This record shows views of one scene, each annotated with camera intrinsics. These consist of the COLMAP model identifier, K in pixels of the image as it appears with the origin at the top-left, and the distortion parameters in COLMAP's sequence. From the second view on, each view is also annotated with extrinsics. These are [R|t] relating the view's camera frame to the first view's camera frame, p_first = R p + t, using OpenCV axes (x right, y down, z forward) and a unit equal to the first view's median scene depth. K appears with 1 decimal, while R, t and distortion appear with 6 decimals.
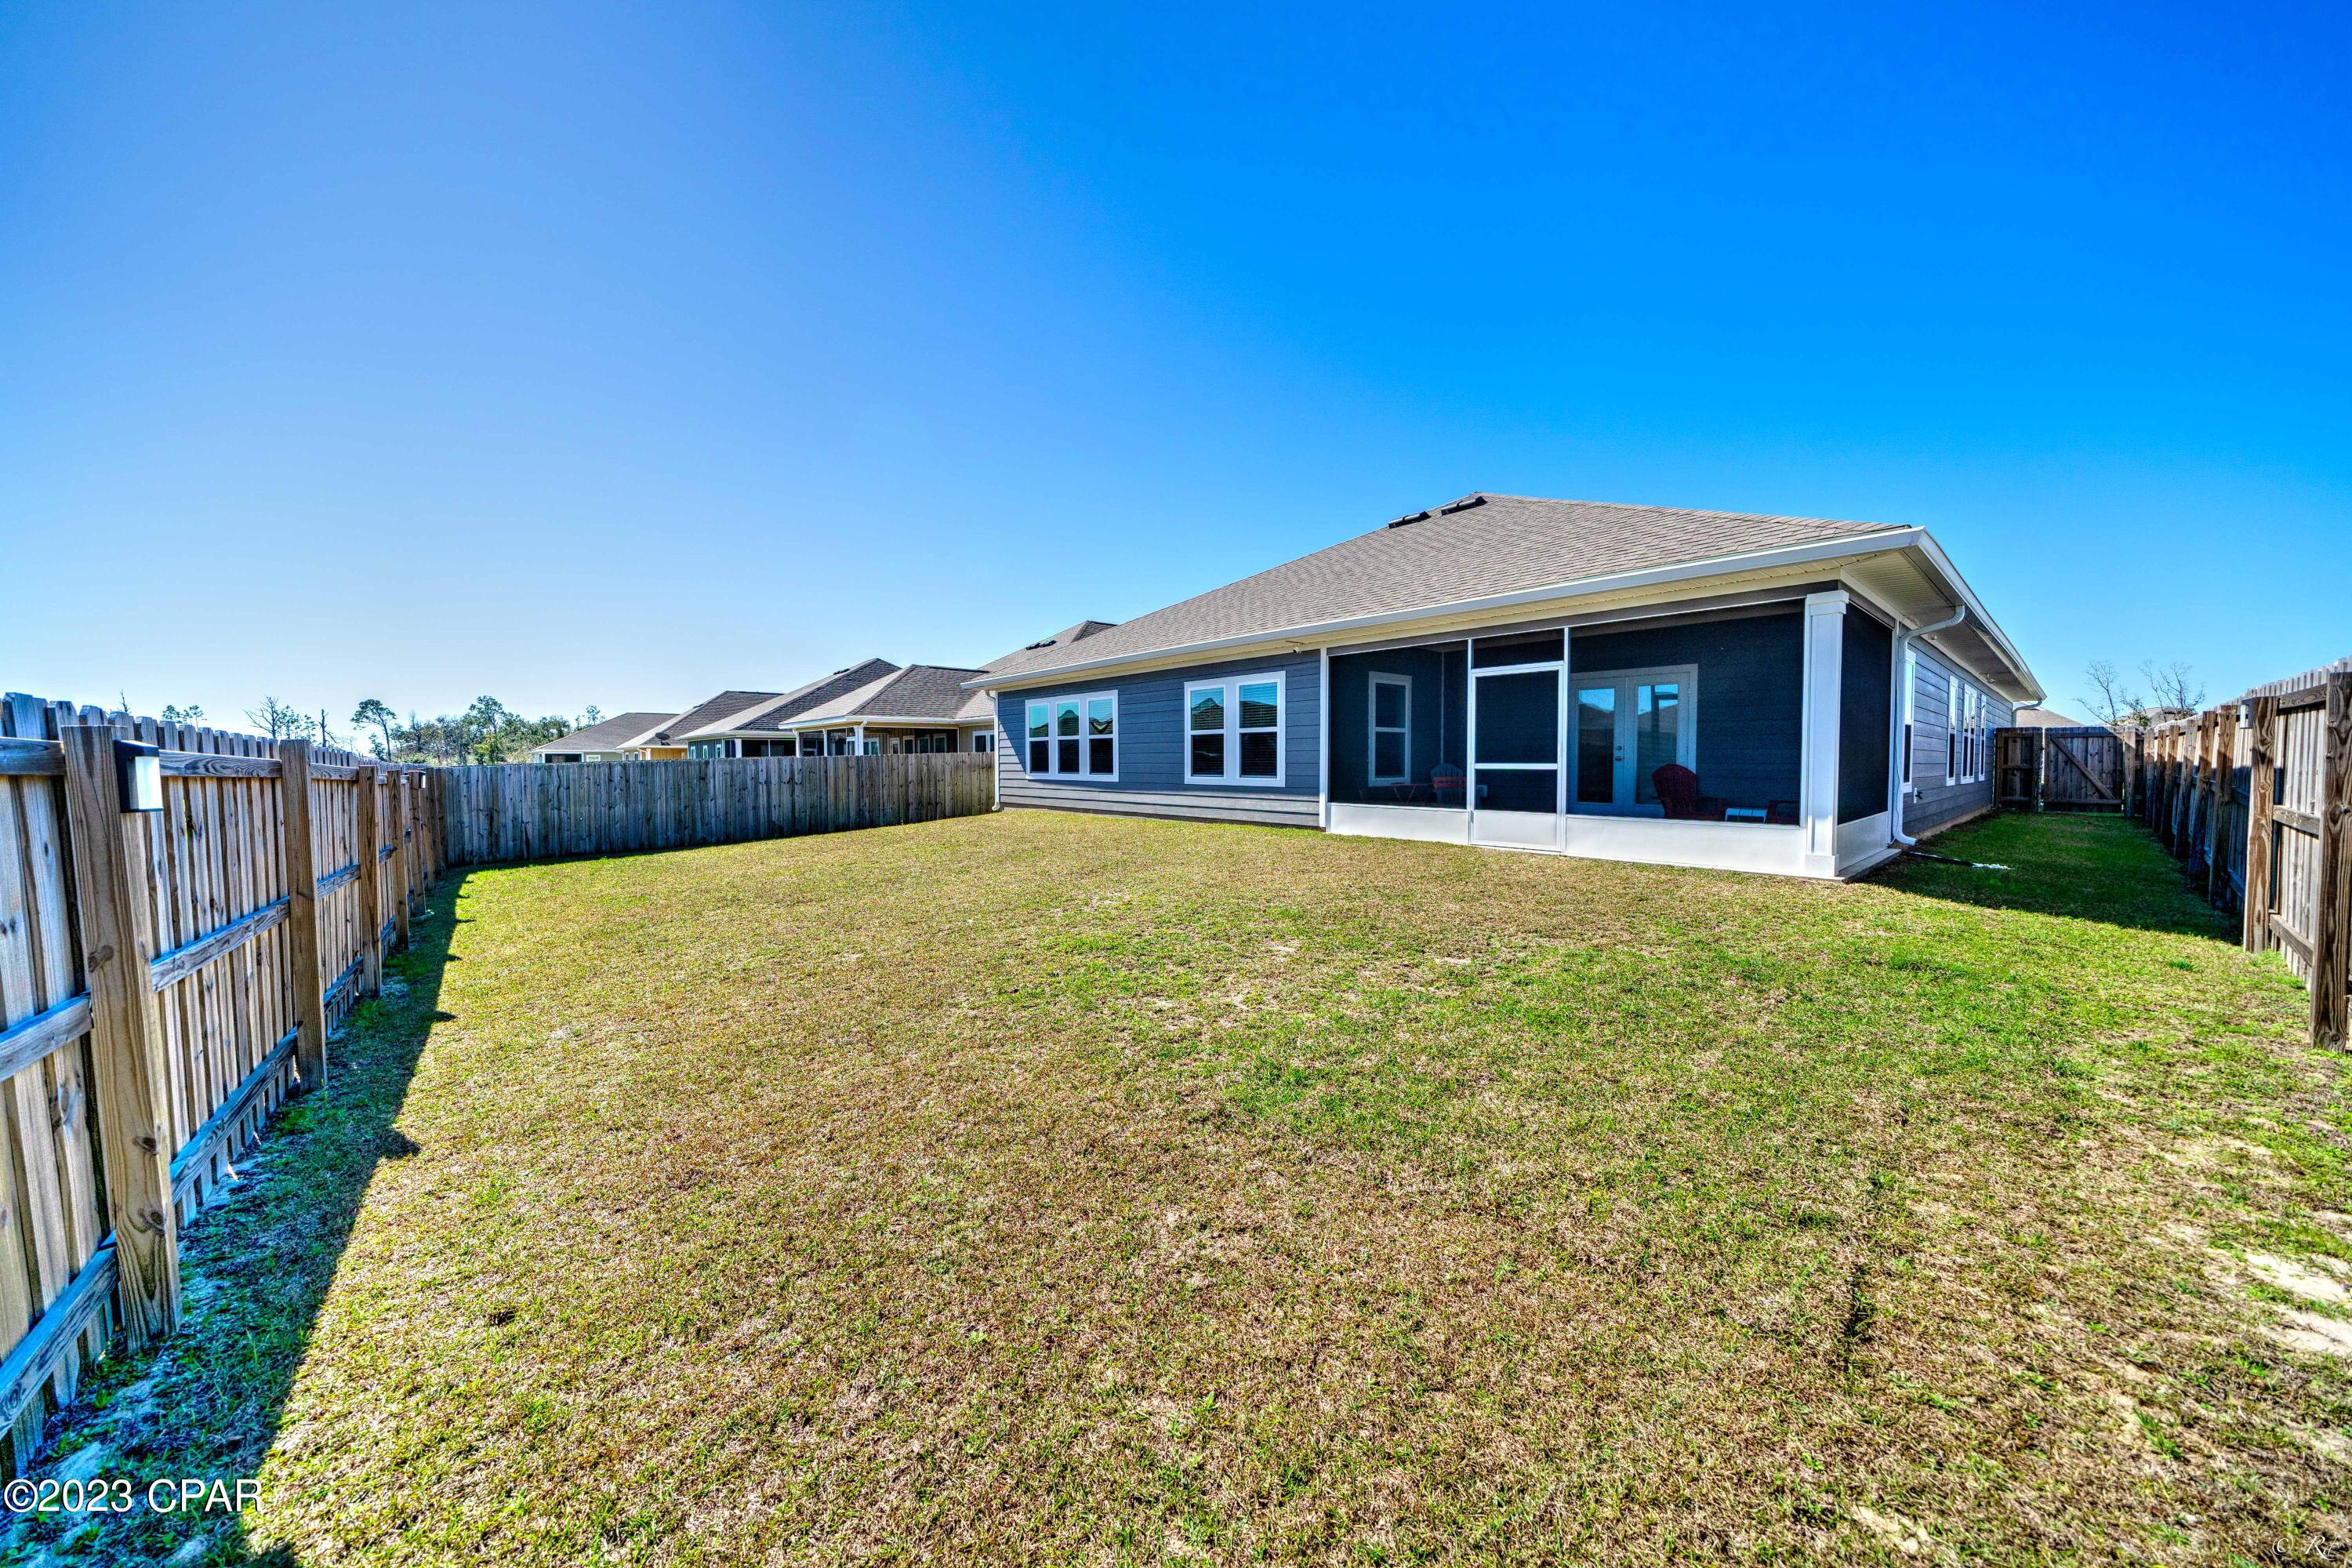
lens RADIAL K [[797.4, 0, 1176.0], [0, 797.4, 784.0], [0, 0, 1]] dist [-0.000985, -0.000015]
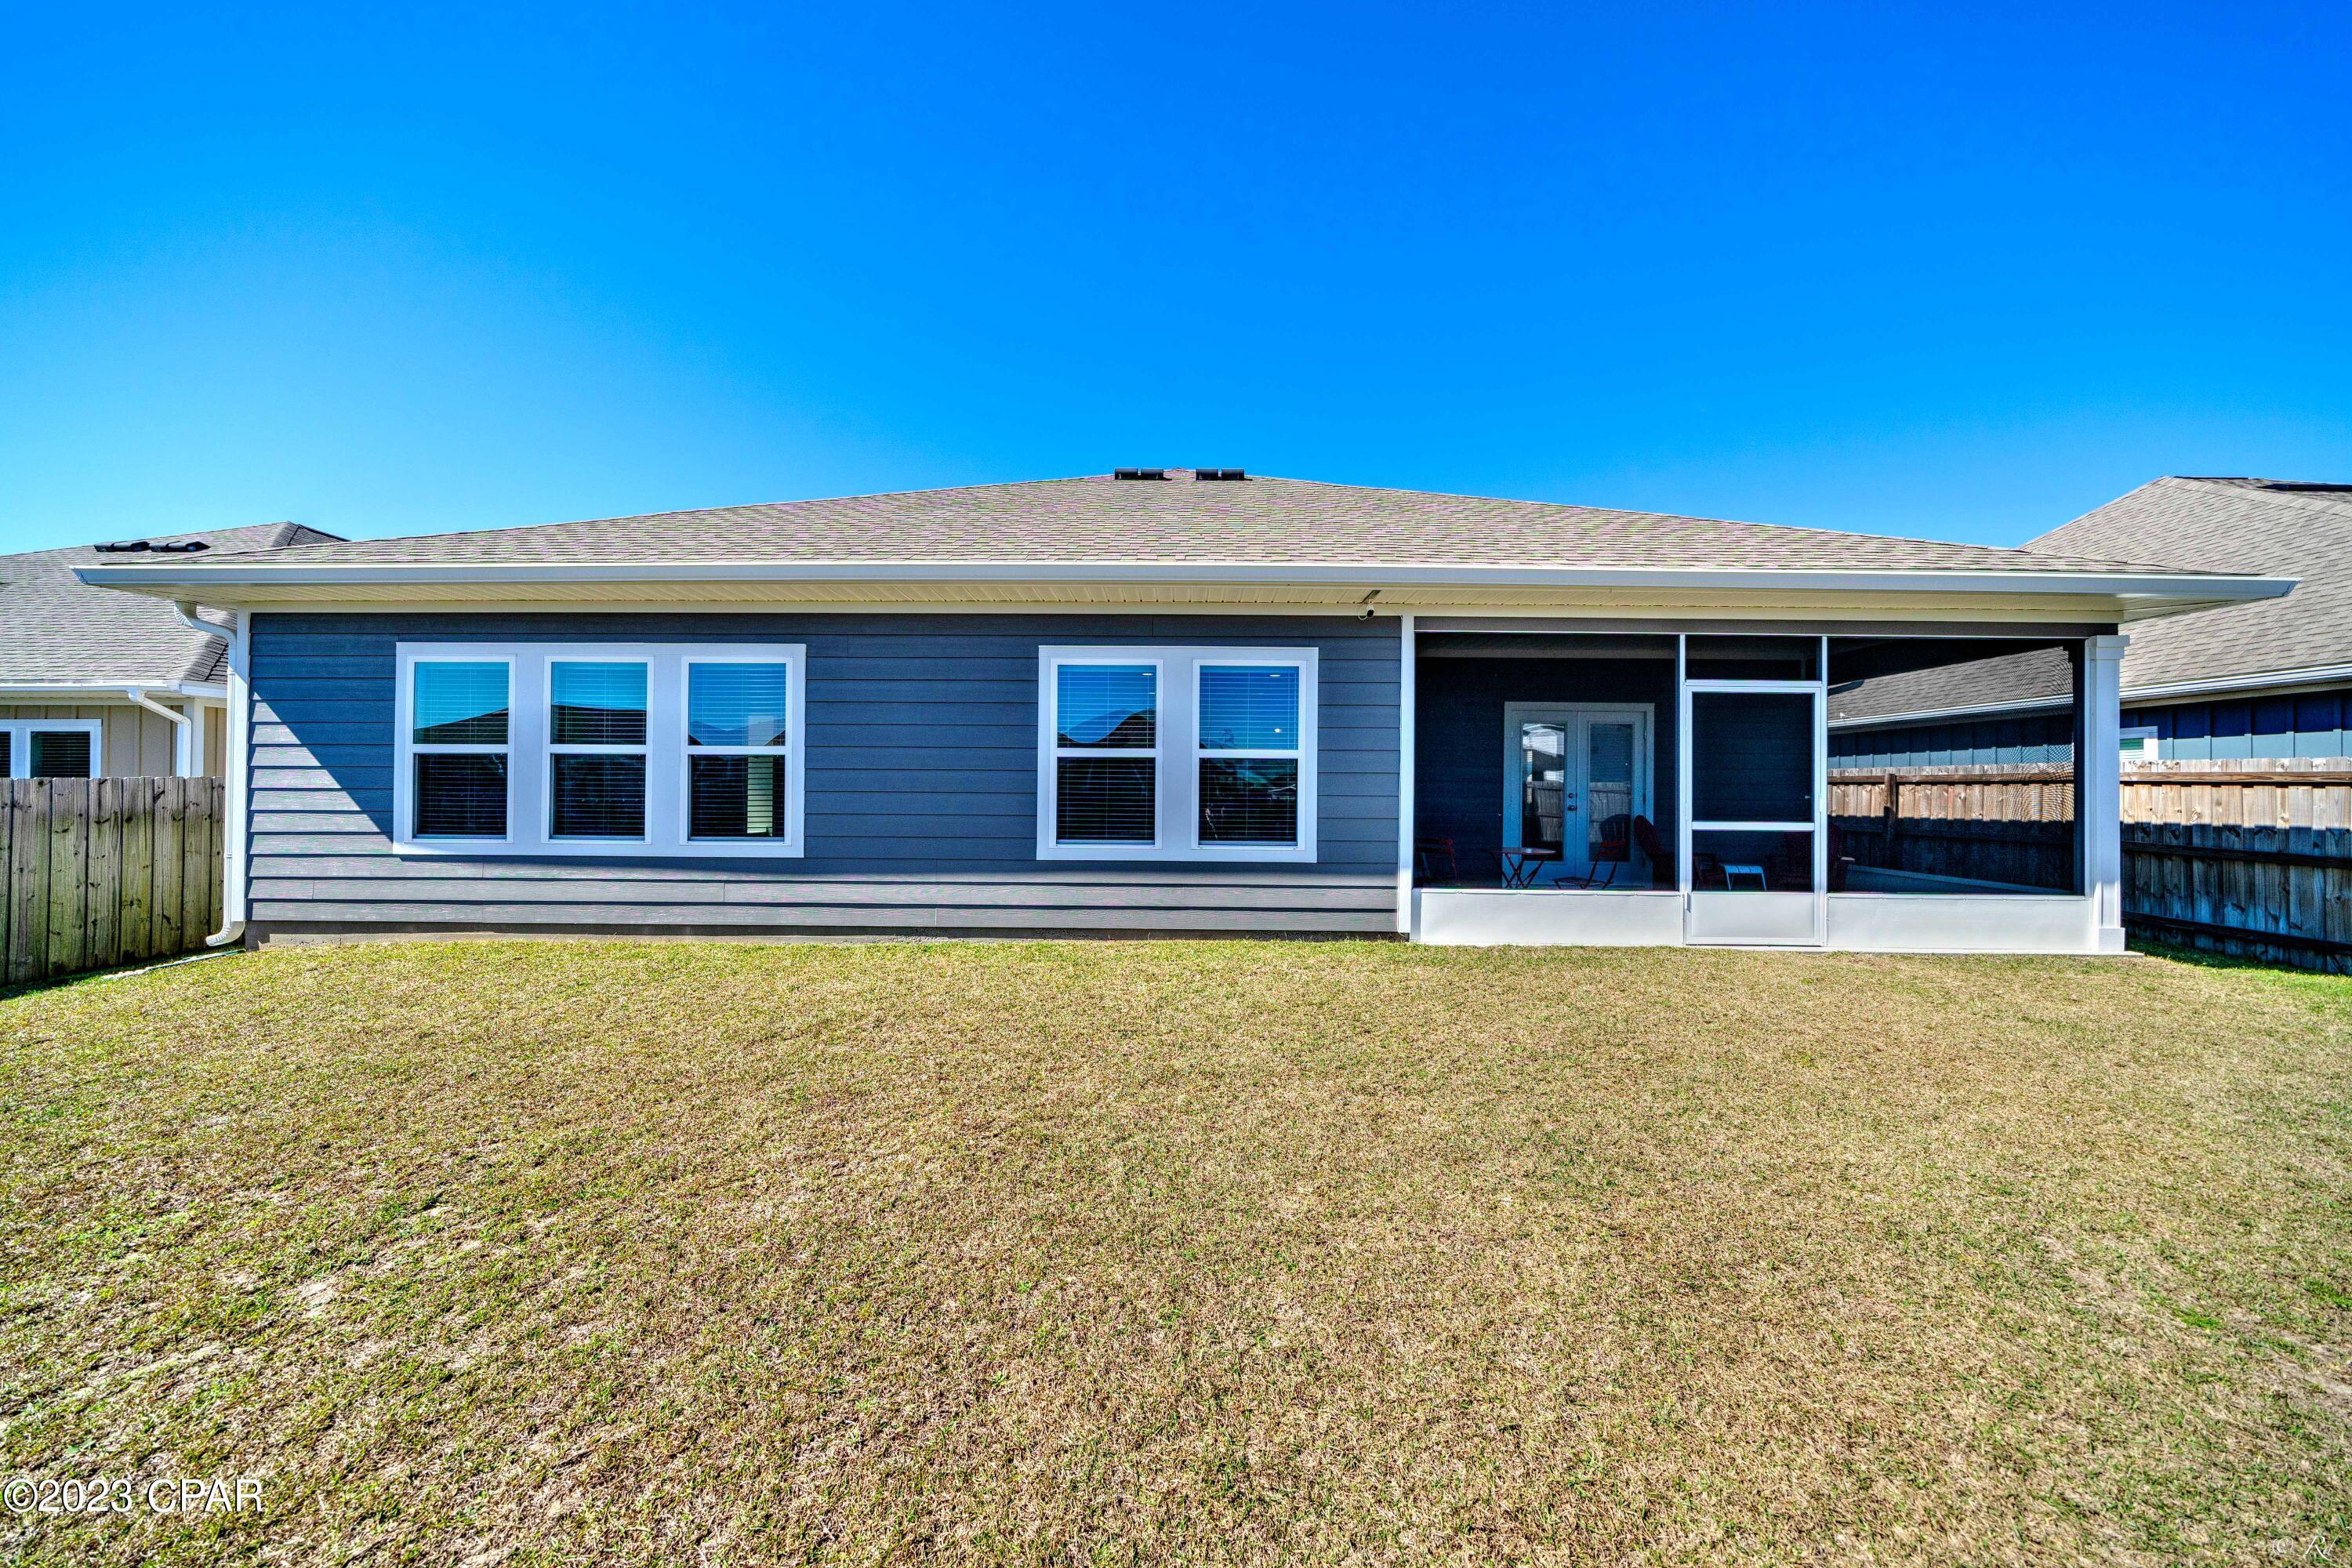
lens RADIAL K [[797.4, 0, 1176.0], [0, 797.4, 784.0], [0, 0, 1]] dist [-0.000985, -0.000015]
pose [[0.663932, 0.019387, 0.747542, -0.328561], [0.012957, 0.999216, -0.037421, -0.030109], [-0.747681, 0.034531, 0.663160, 0.706820]]
